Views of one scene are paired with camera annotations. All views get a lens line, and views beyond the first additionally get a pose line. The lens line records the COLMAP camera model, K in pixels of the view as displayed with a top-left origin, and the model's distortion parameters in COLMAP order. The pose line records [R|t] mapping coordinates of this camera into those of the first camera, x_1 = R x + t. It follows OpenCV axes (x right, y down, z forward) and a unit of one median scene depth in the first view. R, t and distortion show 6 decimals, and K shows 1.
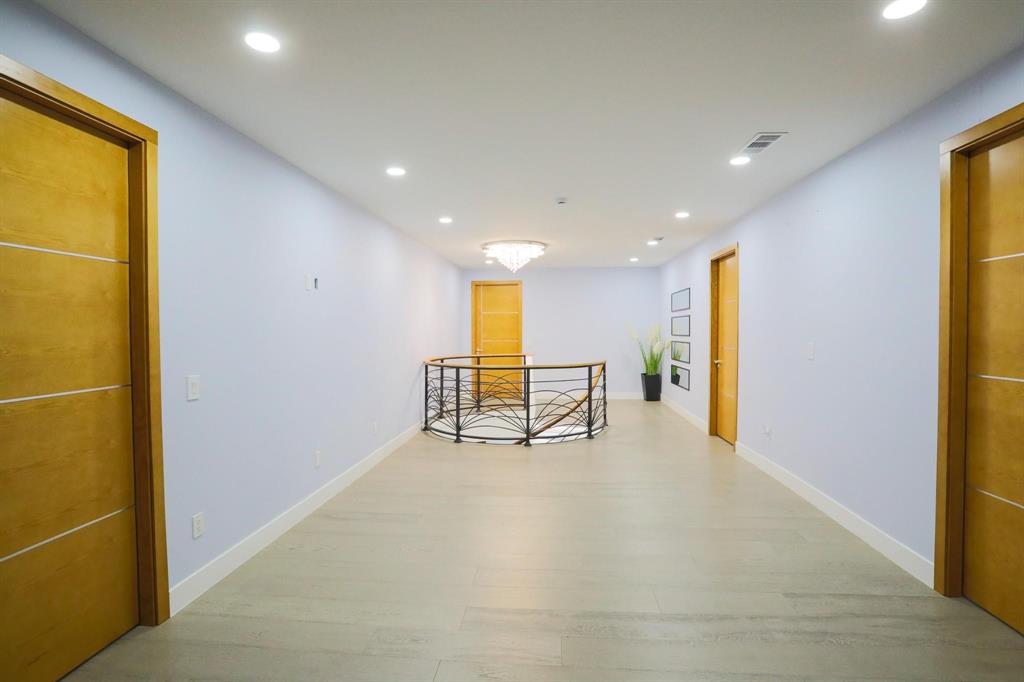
lens RADIAL K [[510.7, 0, 511.8], [0, 510.7, 344.8], [0, 0, 1]] dist [-0.004764, -0.000061]
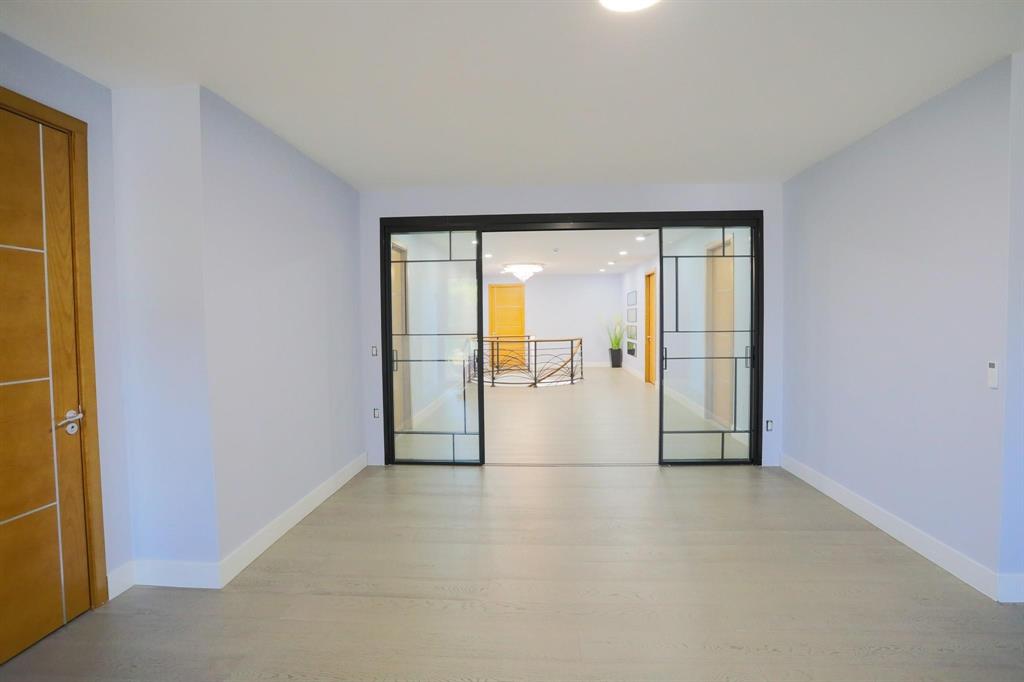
lens RADIAL K [[510.7, 0, 513.5], [0, 510.7, 335.8], [0, 0, 1]] dist [-0.004764, -0.000061]
pose [[0.999481, -0.007165, 0.031409, -0.079311], [0.007025, 0.999965, 0.004552, 0.016303], [-0.031441, -0.004329, 0.999496, -0.580699]]
